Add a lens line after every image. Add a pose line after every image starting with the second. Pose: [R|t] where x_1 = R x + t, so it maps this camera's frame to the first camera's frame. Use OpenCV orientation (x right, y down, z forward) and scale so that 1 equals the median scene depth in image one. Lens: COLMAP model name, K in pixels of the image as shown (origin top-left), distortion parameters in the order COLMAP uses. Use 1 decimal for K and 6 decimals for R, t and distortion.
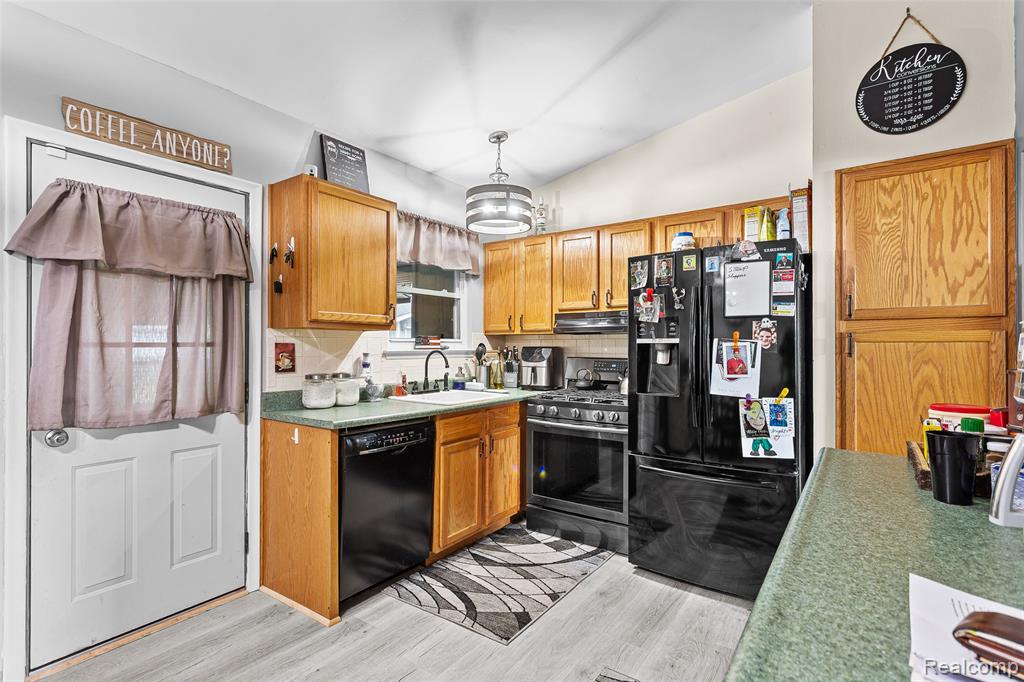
lens RADIAL K [[495.1, 0, 511.4], [0, 495.1, 343.8], [0, 0, 1]] dist [0.000334, -0.000265]
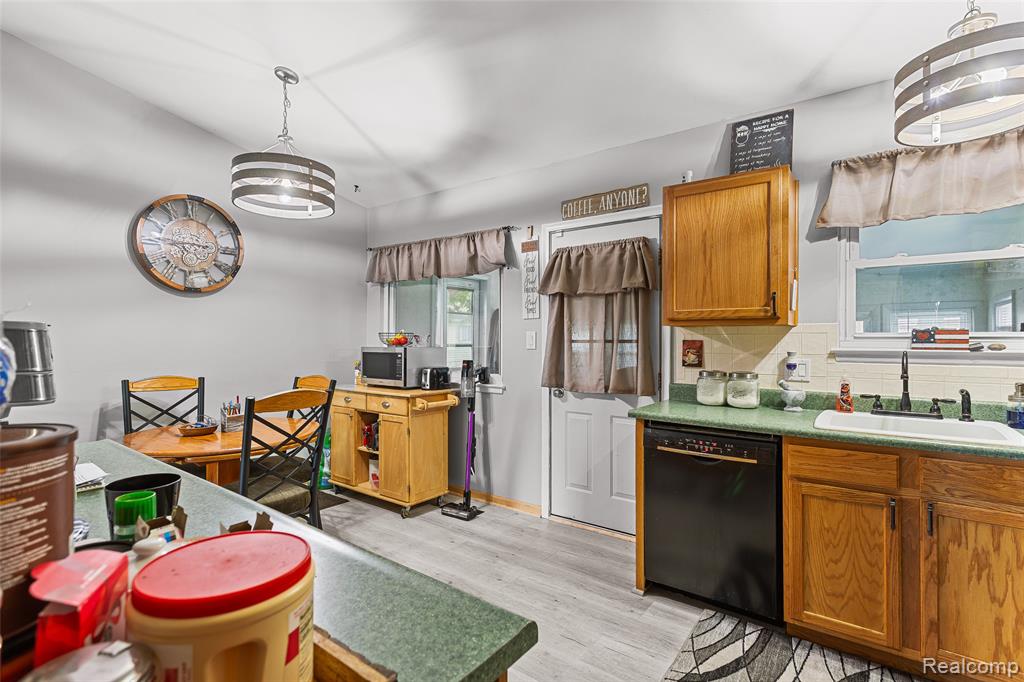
lens RADIAL K [[497.4, 0, 512.0], [0, 497.4, 341.0], [0, 0, 1]] dist [0.002767, 0.000430]
pose [[-0.038474, 0.002860, -0.999256, 0.752382], [0.001443, 0.999995, 0.002807, -0.003593], [0.999259, -0.001334, -0.038478, 0.751478]]
